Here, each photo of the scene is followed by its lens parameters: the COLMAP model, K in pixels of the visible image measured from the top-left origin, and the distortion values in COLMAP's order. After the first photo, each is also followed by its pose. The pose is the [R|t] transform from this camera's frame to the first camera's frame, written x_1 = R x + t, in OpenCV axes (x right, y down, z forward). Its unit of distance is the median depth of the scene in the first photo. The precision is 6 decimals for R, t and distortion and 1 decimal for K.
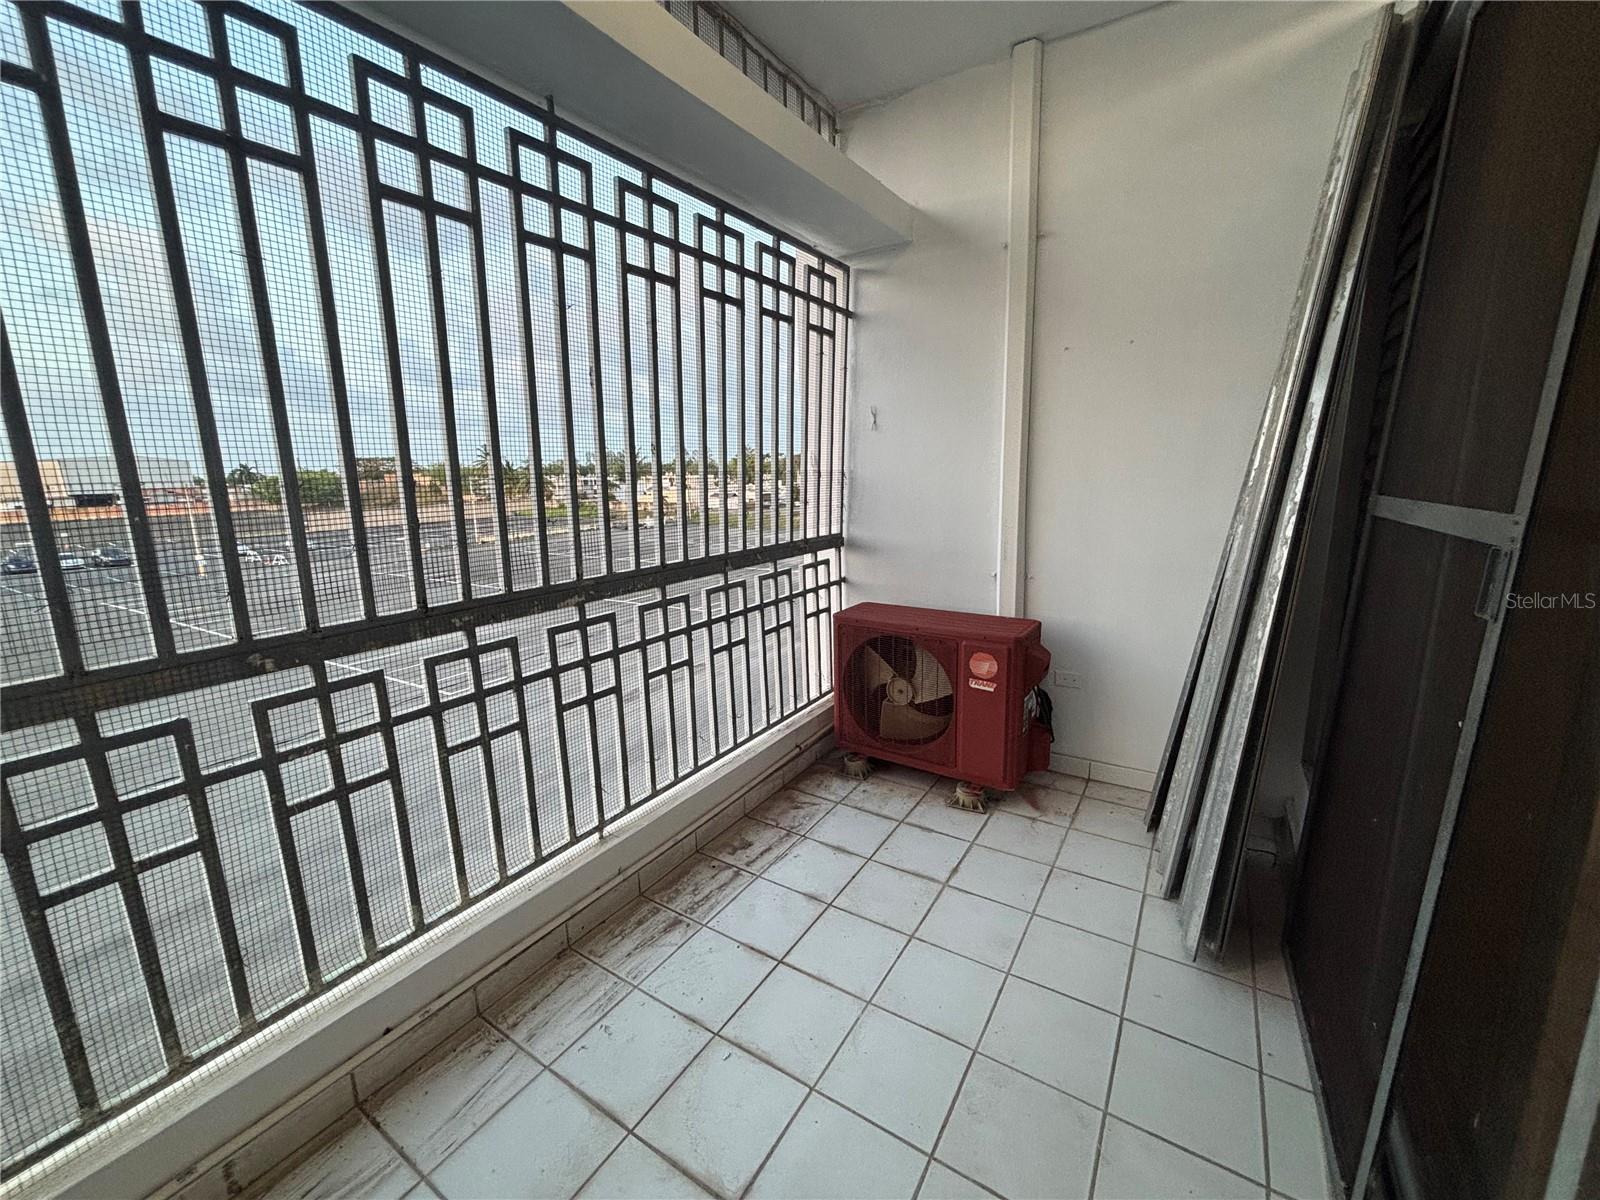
lens RADIAL K [[648.2, 0, 796.2], [0, 648.2, 598.6], [0, 0, 1]] dist [0.008467, 0.000456]
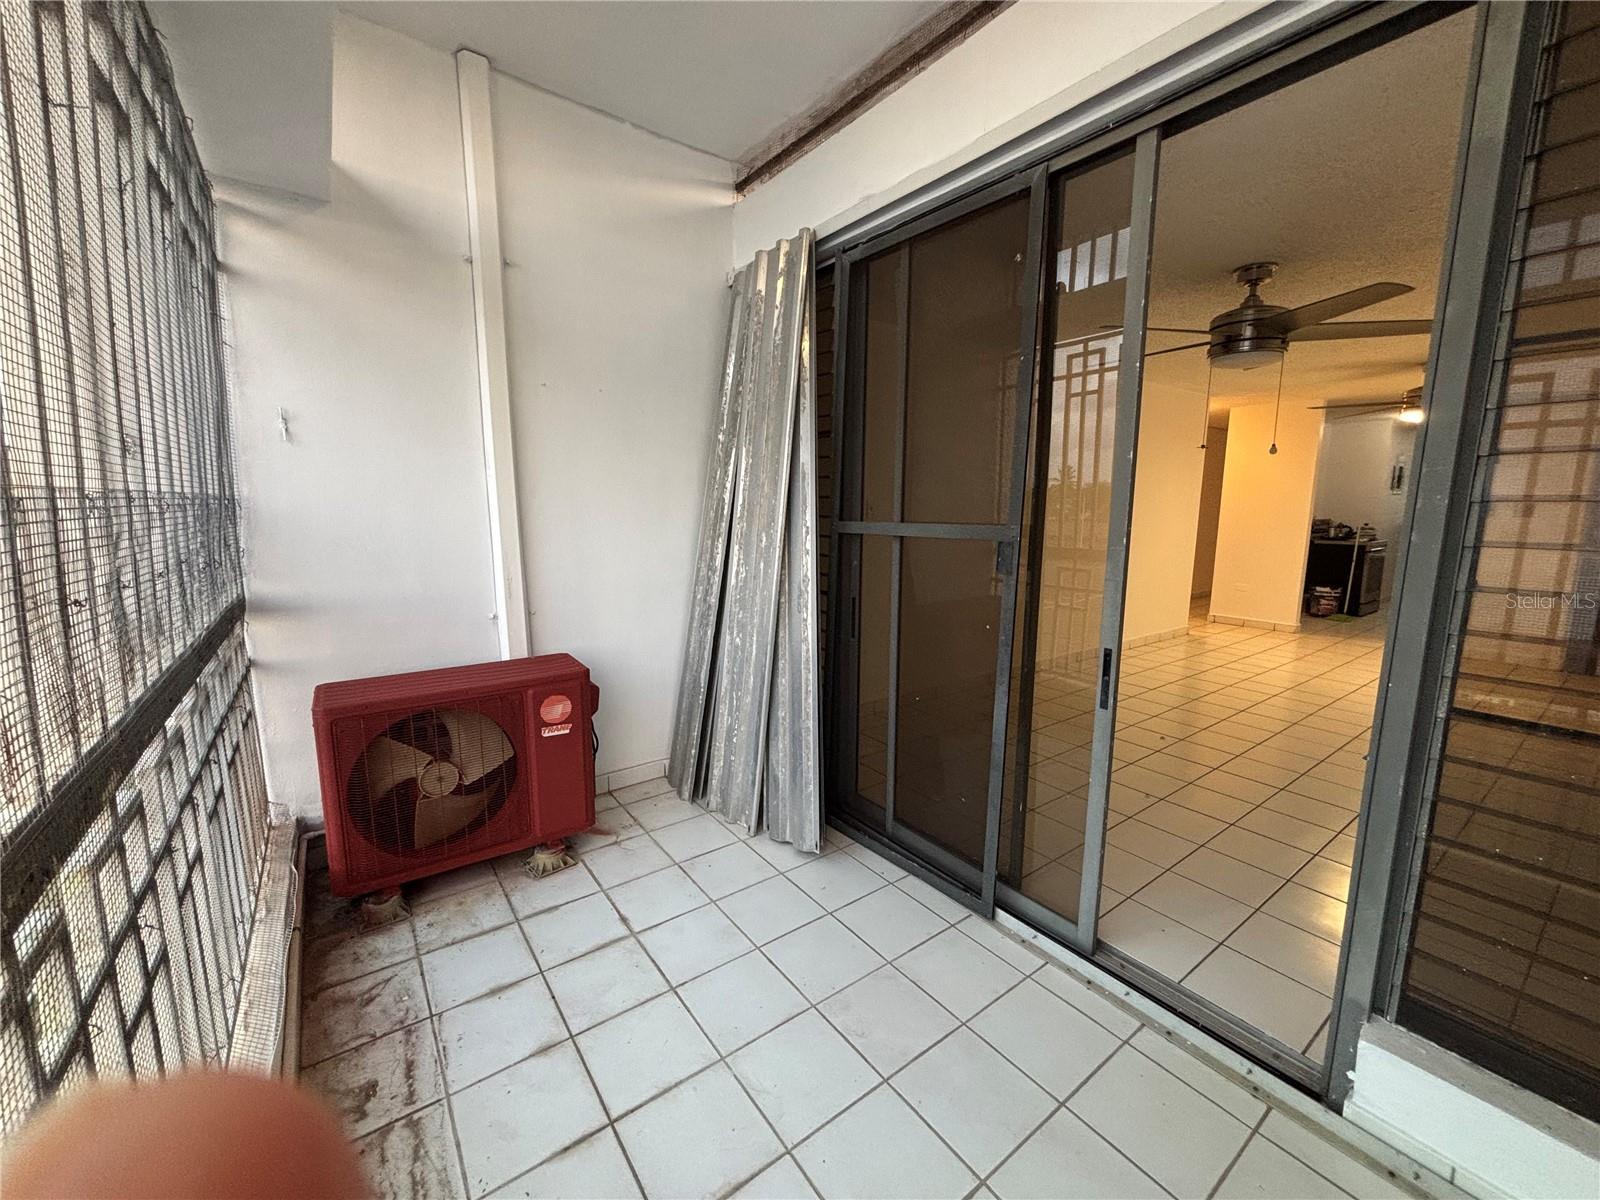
lens RADIAL K [[648.2, 0, 803.0], [0, 648.2, 601.3], [0, 0, 1]] dist [0.008467, 0.000456]
pose [[0.365552, -0.127548, 0.922010, -0.419067], [0.176942, 0.982026, 0.065698, -0.047214], [-0.913818, 0.139126, 0.381550, 0.293494]]
